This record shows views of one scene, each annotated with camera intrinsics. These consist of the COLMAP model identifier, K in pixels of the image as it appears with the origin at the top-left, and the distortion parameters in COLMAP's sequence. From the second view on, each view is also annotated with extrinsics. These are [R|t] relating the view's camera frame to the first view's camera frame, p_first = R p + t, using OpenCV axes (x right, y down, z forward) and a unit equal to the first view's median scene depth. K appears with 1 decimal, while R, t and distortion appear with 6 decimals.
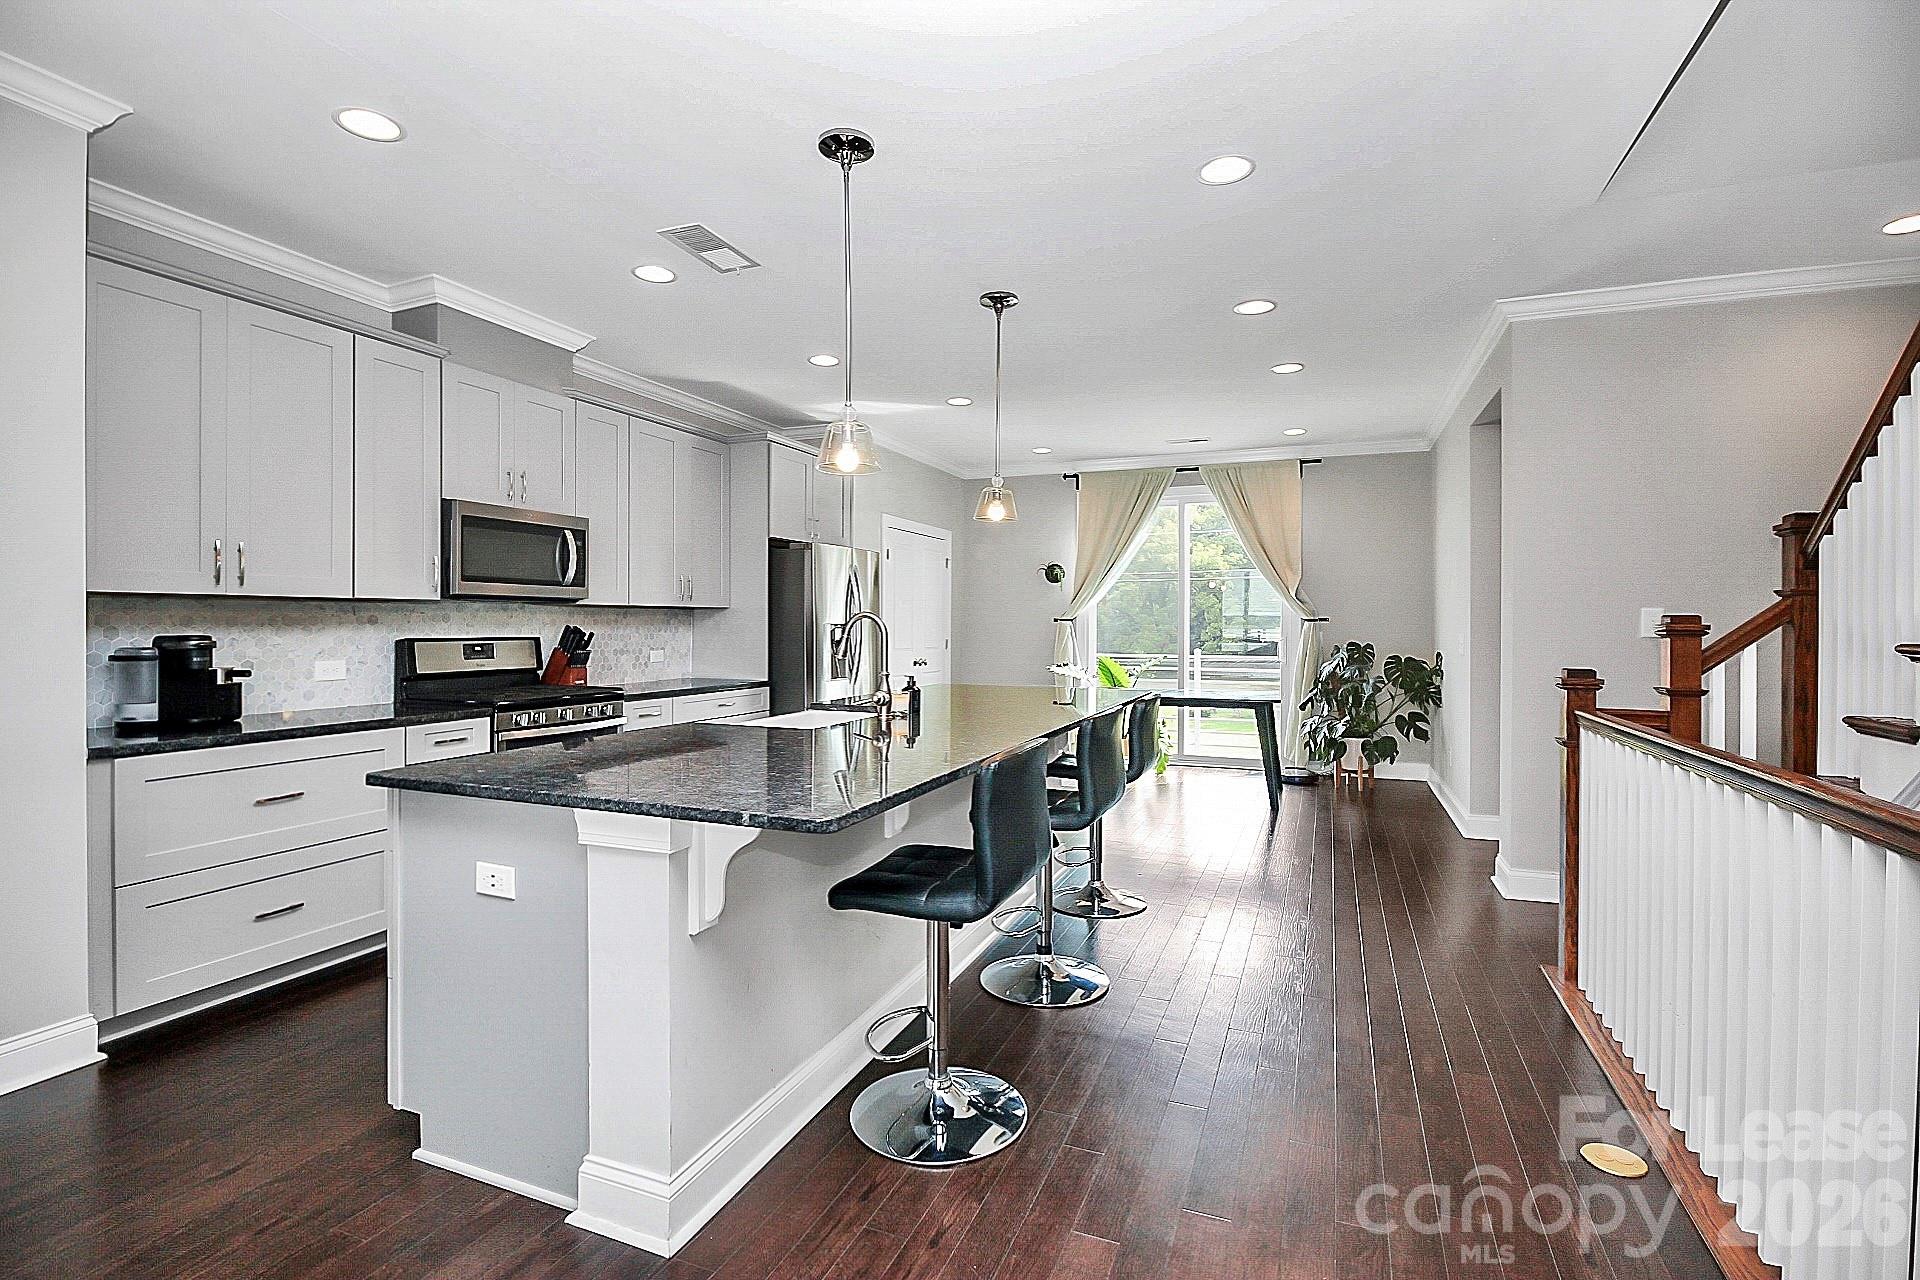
lens RADIAL K [[896.7, 0, 960.0], [0, 896.7, 640.0], [0, 0, 1]] dist [-0.001367, -0.027656]
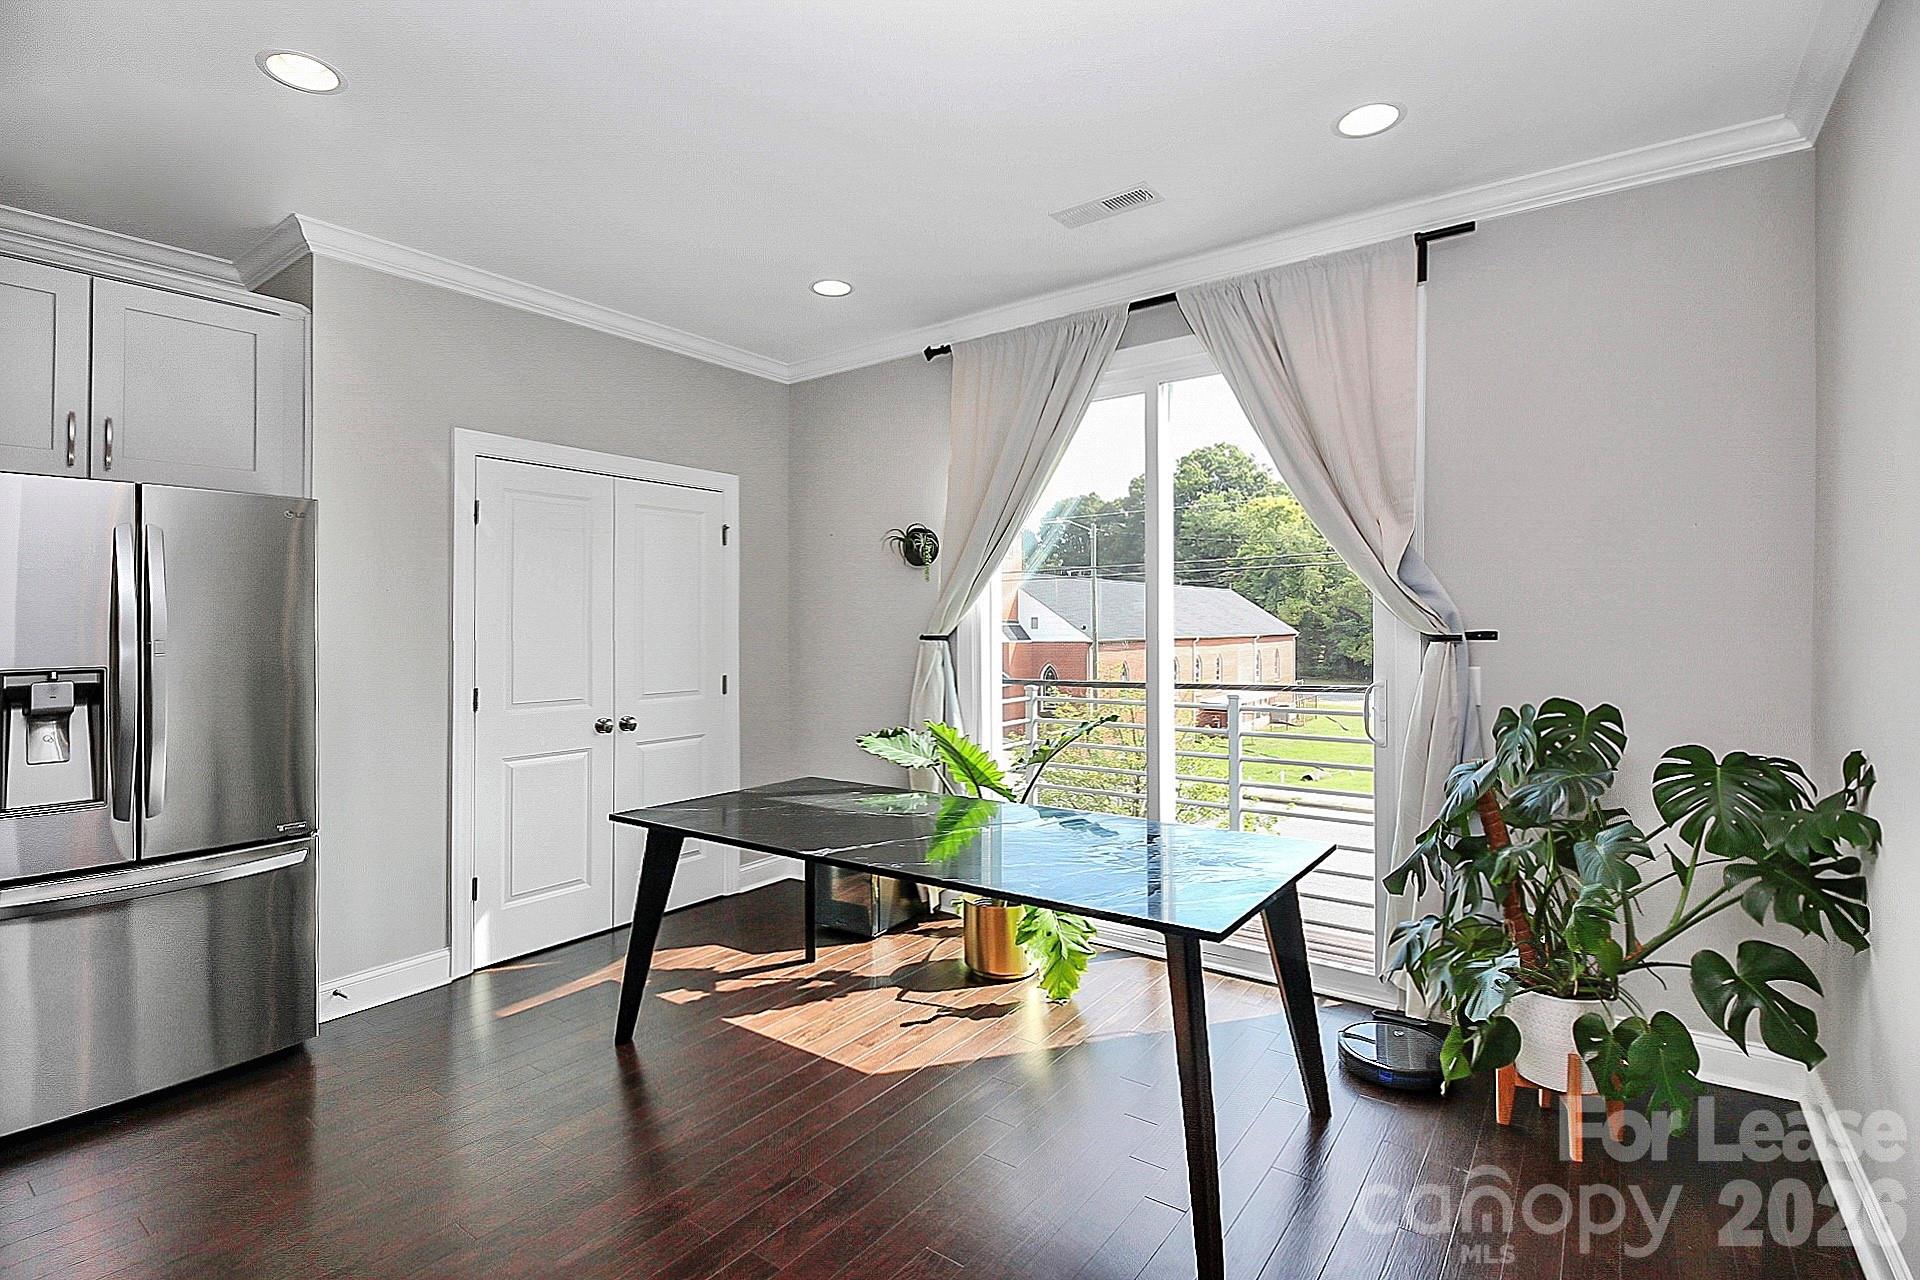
lens RADIAL K [[896.7, 0, 960.0], [0, 896.7, 640.0], [0, 0, 1]] dist [-0.001367, -0.027656]
pose [[0.968322, -0.008879, -0.249549, 0.309783], [0.005026, 0.999858, -0.016071, -0.016634], [0.249656, 0.014308, 0.968229, 0.624998]]
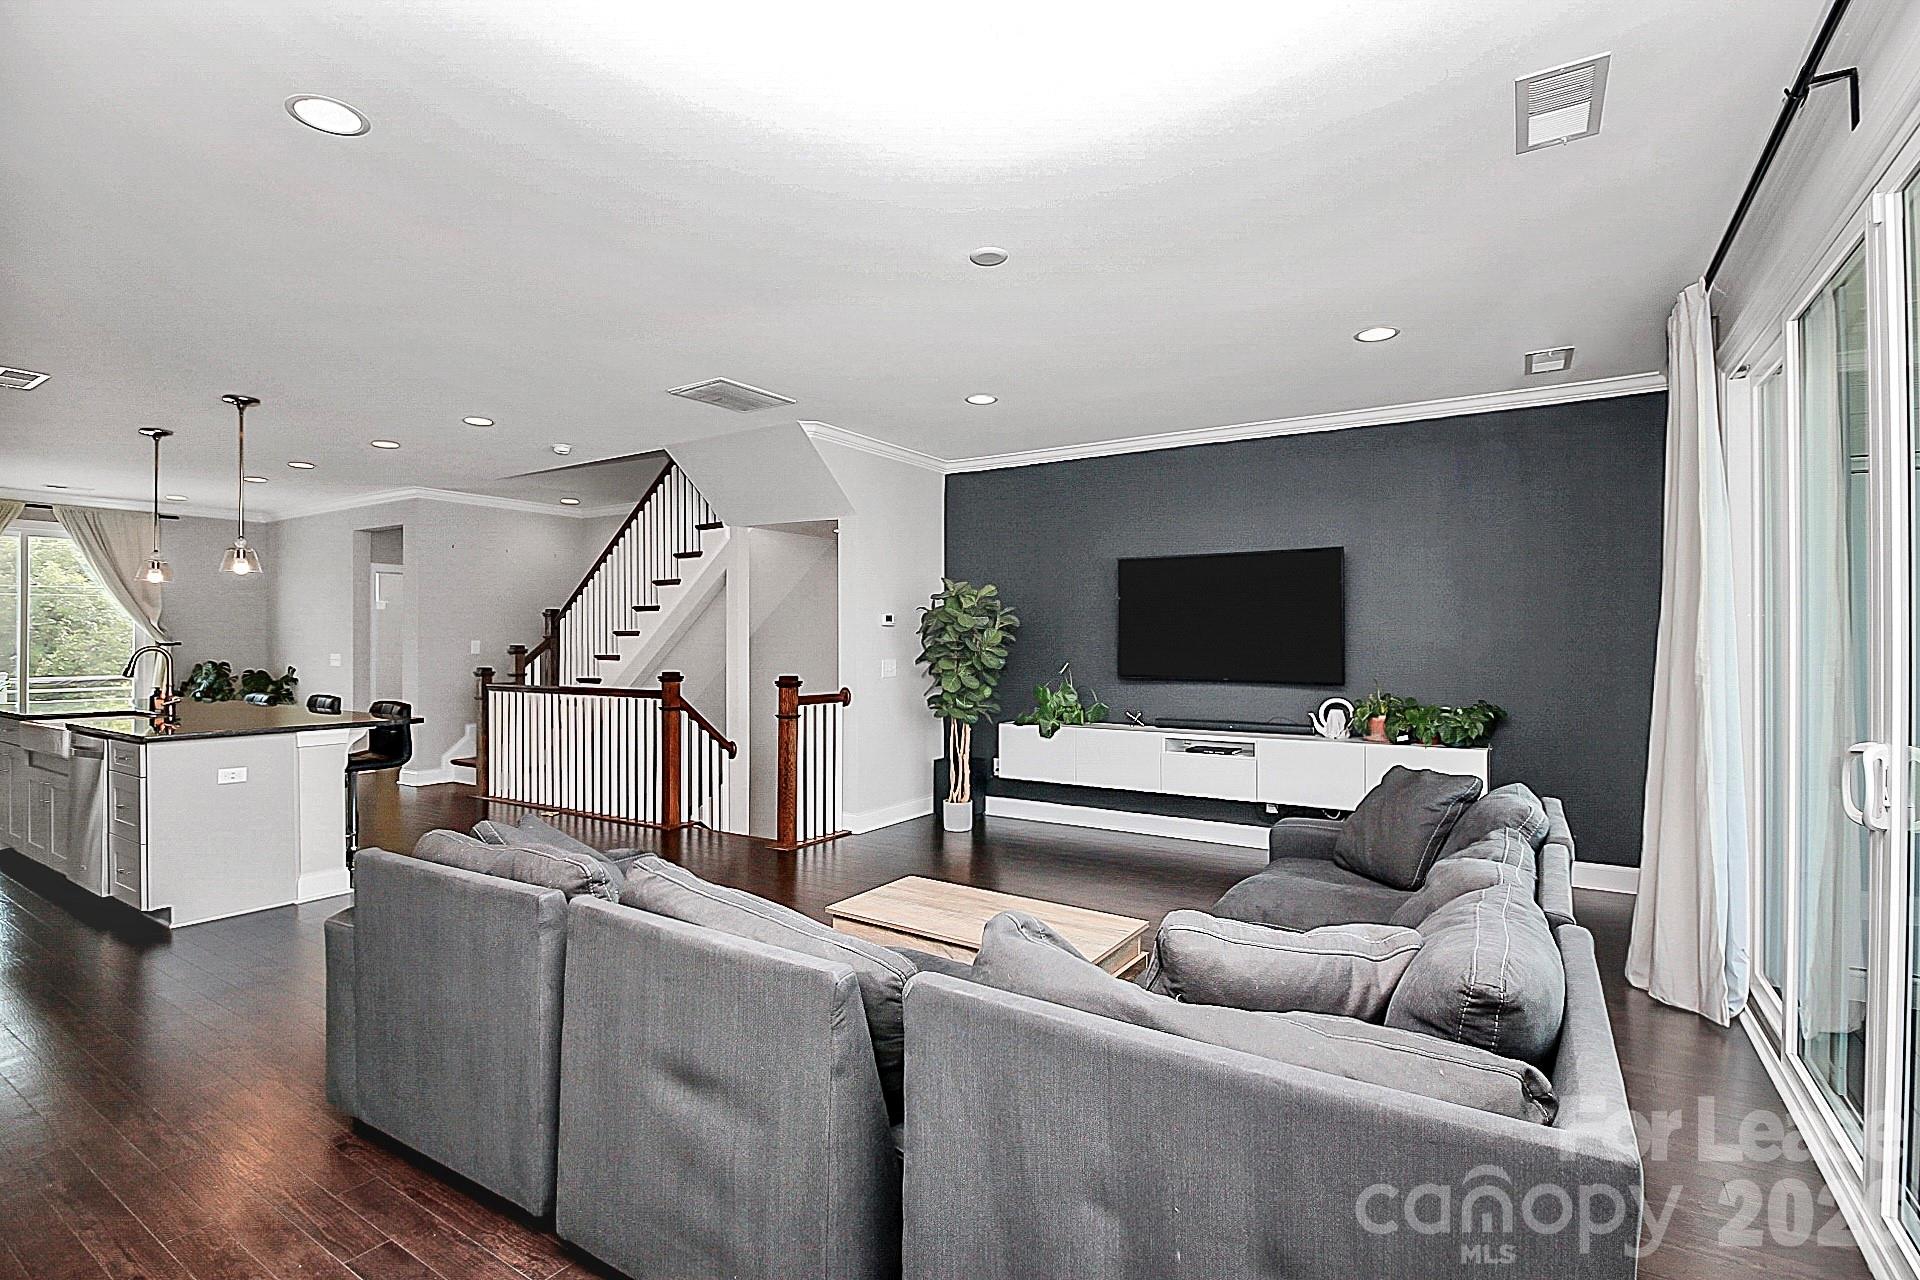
lens RADIAL K [[896.7, 0, 960.0], [0, 896.7, 640.0], [0, 0, 1]] dist [-0.001367, -0.027656]
pose [[0.182461, -0.006116, 0.983194, -0.674666], [0.020216, 0.999793, 0.002468, -0.010471], [-0.983005, 0.019426, 0.182547, -0.337589]]
